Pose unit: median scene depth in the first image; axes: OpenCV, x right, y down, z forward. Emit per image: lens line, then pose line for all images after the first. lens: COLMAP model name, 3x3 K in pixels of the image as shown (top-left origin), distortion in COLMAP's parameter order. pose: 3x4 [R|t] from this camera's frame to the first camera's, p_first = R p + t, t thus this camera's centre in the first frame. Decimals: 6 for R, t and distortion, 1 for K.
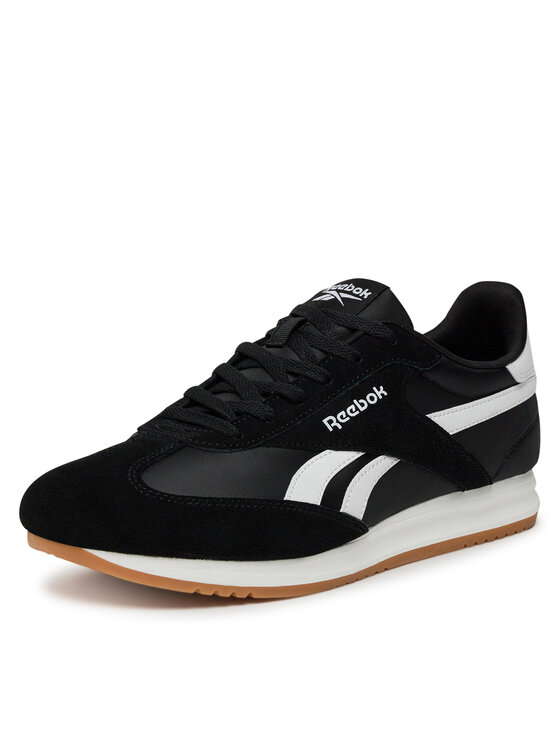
lens RADIAL K [[2193.2, 0, 280.0], [0, 2193.2, 373.0], [0, 0, 1]] dist [0.004704, -0.090913]
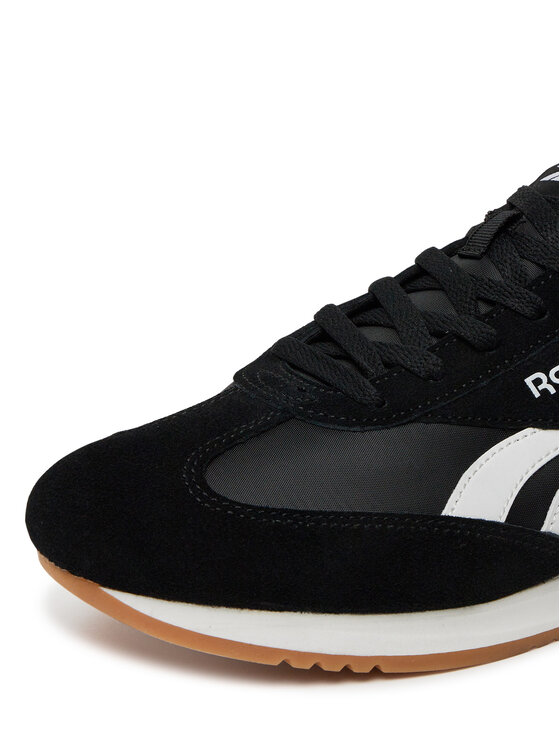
lens RADIAL K [[1415.6, 0, 280.0], [0, 1415.6, 373.0], [0, 0, 1]] dist [0.008957, 0.036015]
pose [[0.964271, 0.045238, -0.261027, 0.059031], [-0.017173, 0.993914, 0.108813, -0.023872], [0.264361, -0.100442, 0.959179, 0.601630]]
